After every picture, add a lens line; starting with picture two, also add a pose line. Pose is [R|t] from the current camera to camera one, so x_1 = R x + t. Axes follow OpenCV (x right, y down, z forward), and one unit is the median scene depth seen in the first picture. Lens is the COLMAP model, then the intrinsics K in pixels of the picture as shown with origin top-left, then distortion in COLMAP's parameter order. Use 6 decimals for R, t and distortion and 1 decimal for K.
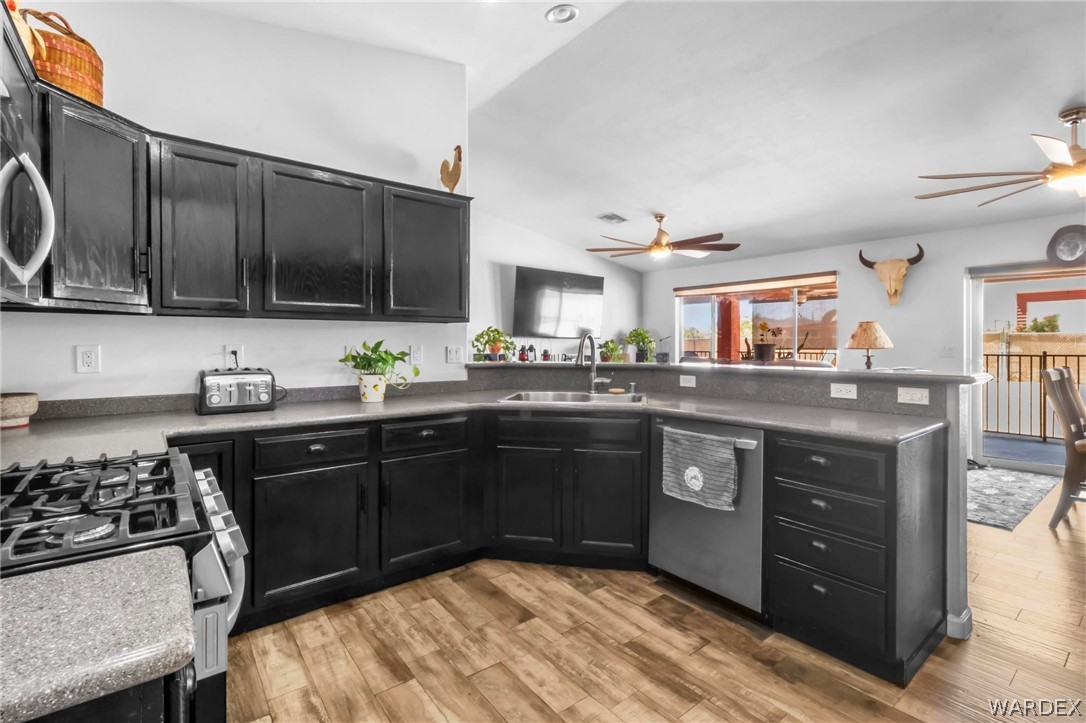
lens RADIAL K [[499.8, 0, 548.8], [0, 499.8, 345.8], [0, 0, 1]] dist [0.002888, 0.000124]
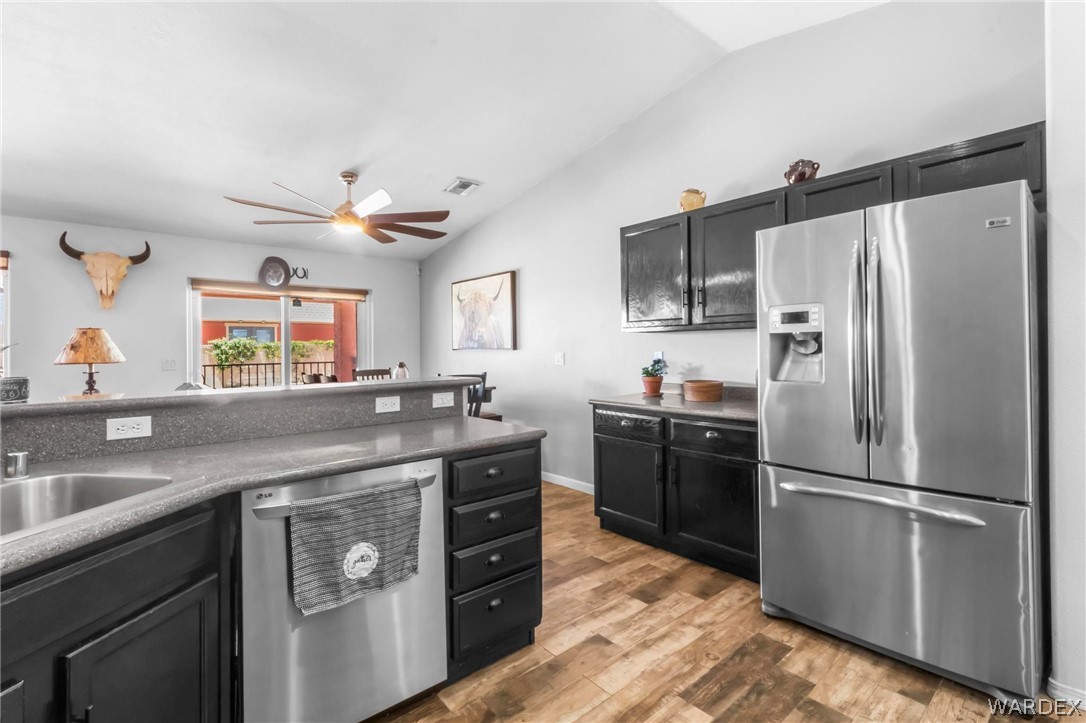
lens RADIAL K [[499.8, 0, 548.8], [0, 499.8, 345.8], [0, 0, 1]] dist [0.002888, 0.000124]
pose [[-0.041469, 0.009434, 0.999095, -0.314523], [0.016956, 0.999818, -0.008737, -0.005130], [-0.998996, 0.016578, -0.041621, 0.649057]]
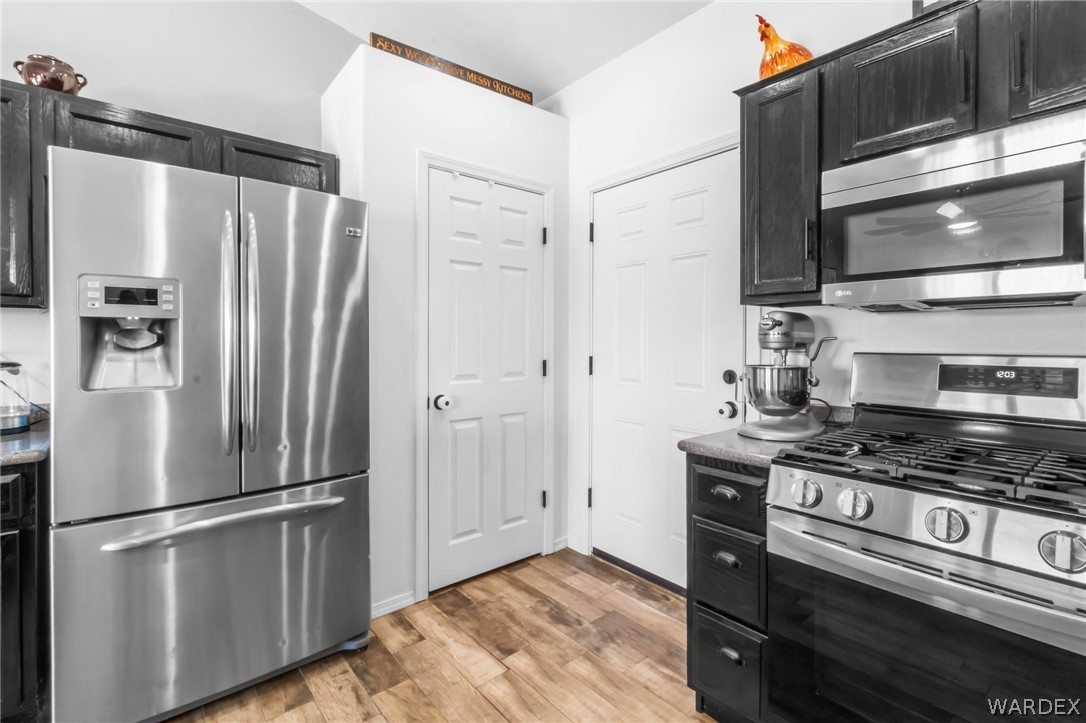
lens RADIAL K [[506.5, 0, 547.8], [0, 506.5, 344.7], [0, 0, 1]] dist [0.004500, 0.000172]
pose [[-0.999830, 0.003165, -0.018152, 0.016887], [0.002898, 0.999887, 0.014737, -0.003818], [0.018197, 0.014682, -0.999727, 0.790632]]
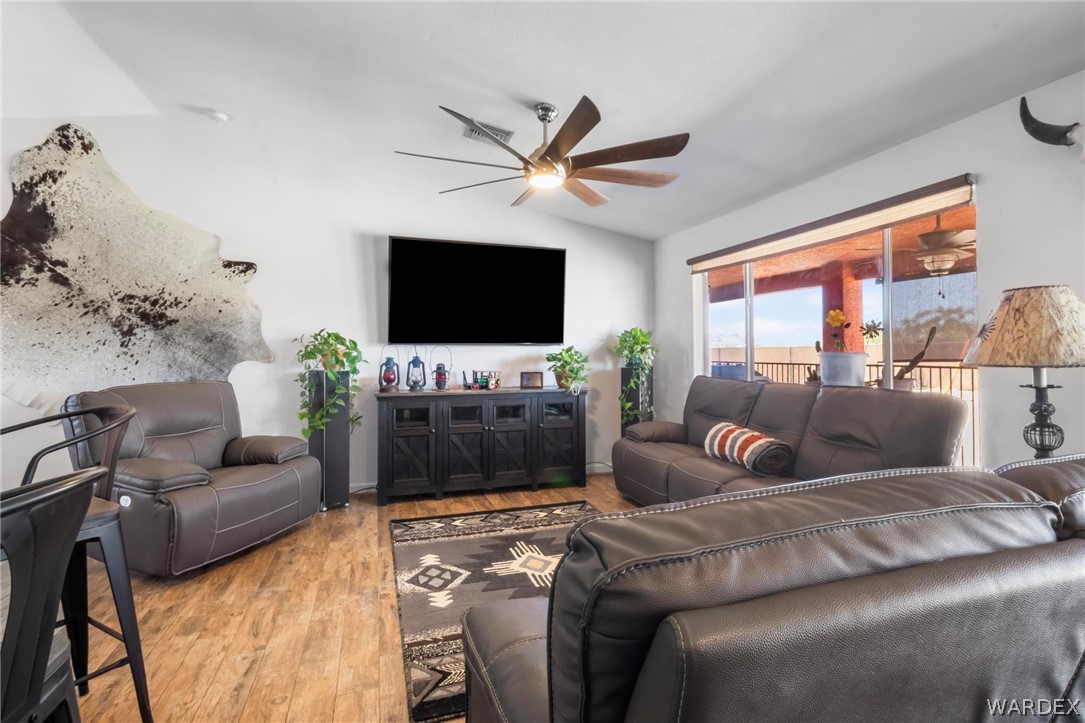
lens RADIAL K [[506.0, 0, 547.3], [0, 506.0, 344.7], [0, 0, 1]] dist [0.004500, 0.000172]
pose [[0.939216, -0.011427, -0.343138, 0.870156], [0.004624, 0.999776, -0.020635, -0.006150], [0.343297, 0.017794, 0.939058, 1.097216]]
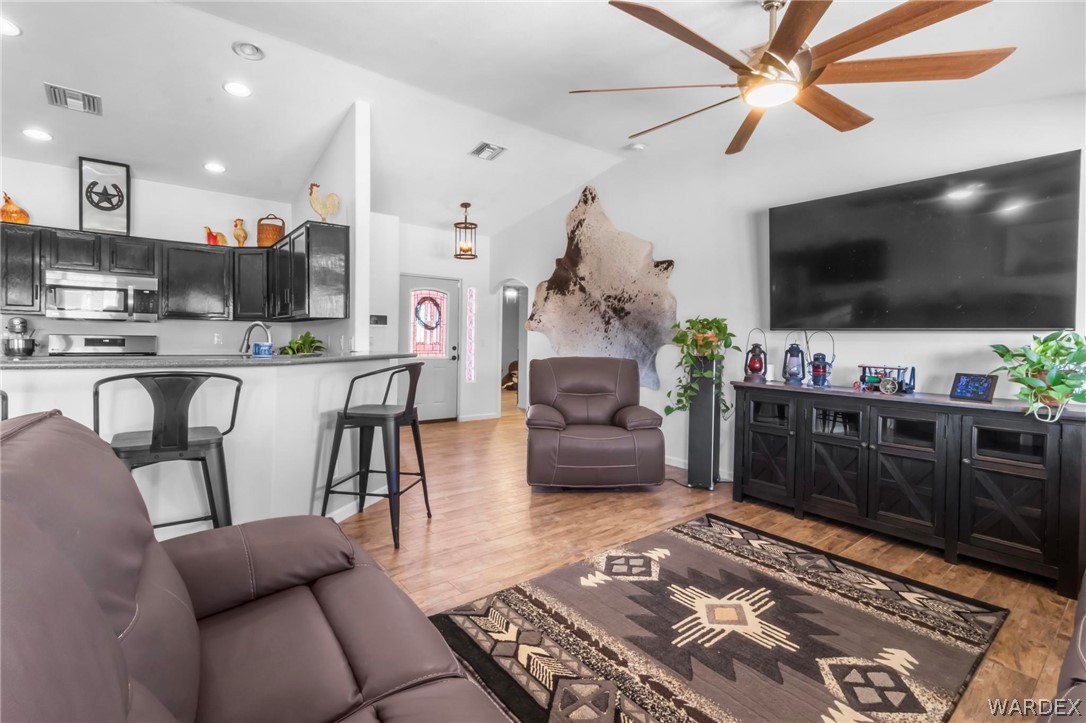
lens RADIAL K [[499.8, 0, 548.8], [0, 499.8, 345.8], [0, 0, 1]] dist [0.002888, 0.000124]
pose [[0.002488, 0.012877, -0.999914, 1.277198], [-0.021148, 0.999694, 0.012822, -0.001794], [0.999773, 0.021114, 0.002760, 1.809989]]
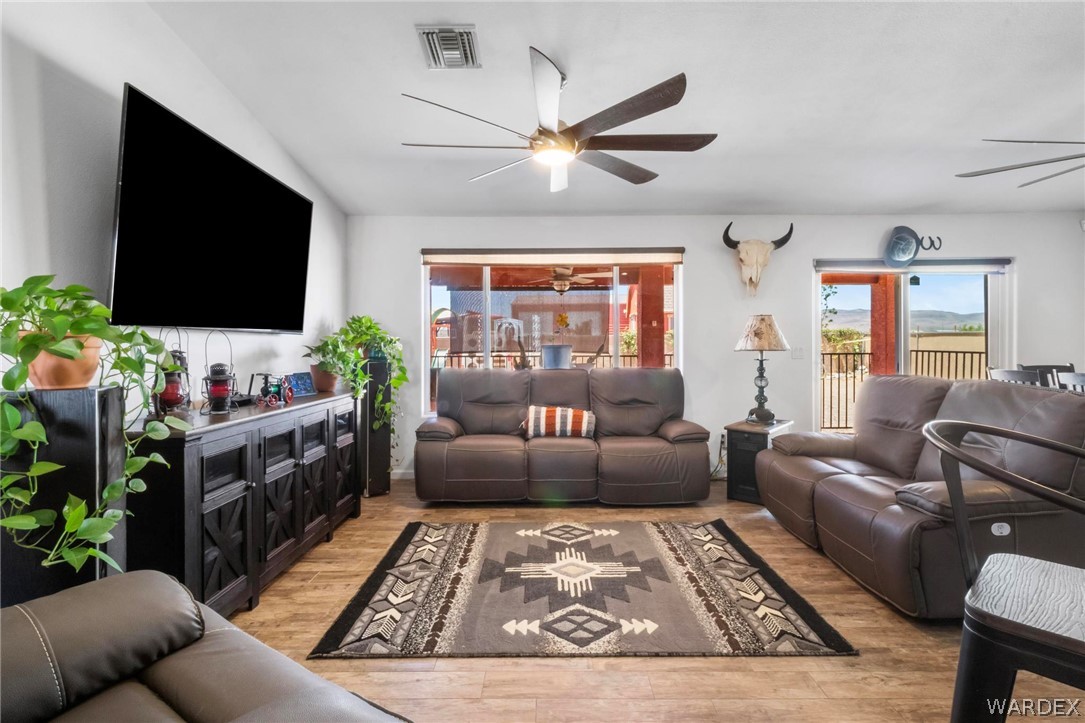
lens RADIAL K [[516.5, 0, 546.2], [0, 516.5, 344.6], [0, 0, 1]] dist [0.000177, 0.000051]
pose [[0.626001, -0.002885, 0.779817, -0.360000], [0.007429, 0.999970, -0.002265, -0.007522], [-0.779787, 0.007211, 0.626003, 1.504424]]
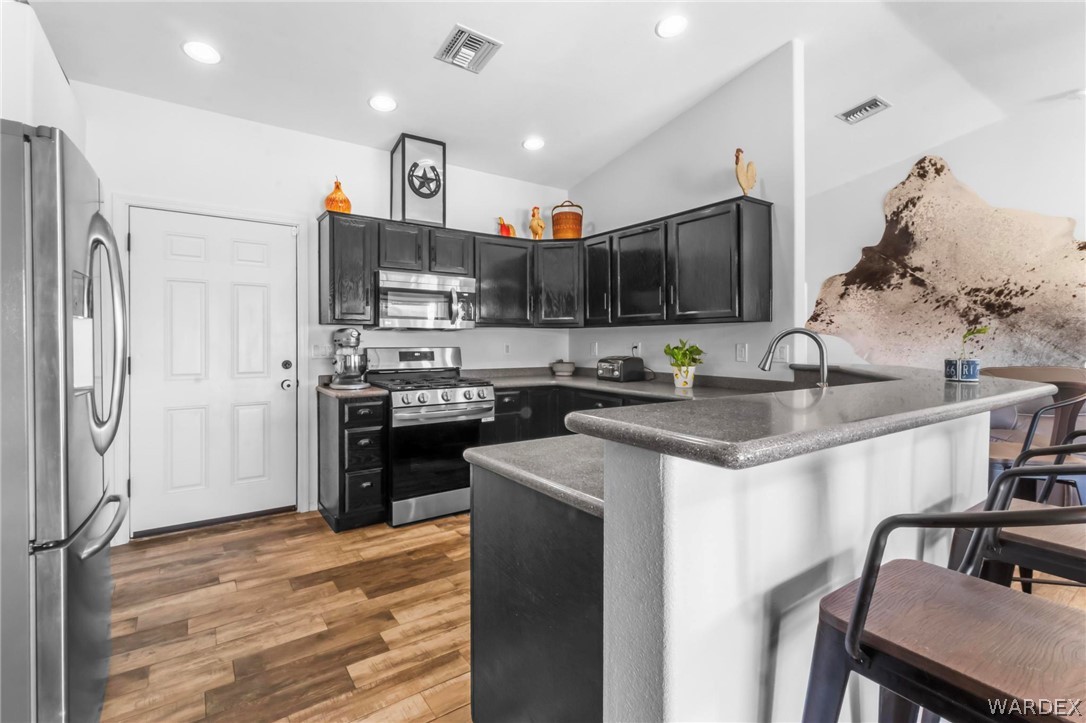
lens RADIAL K [[499.8, 0, 548.8], [0, 499.8, 345.8], [0, 0, 1]] dist [0.002888, 0.000124]
pose [[-0.054247, 0.006712, -0.998505, 0.962700], [-0.004871, 0.999964, 0.006986, -0.001329], [0.998516, 0.005242, -0.054212, 0.743647]]
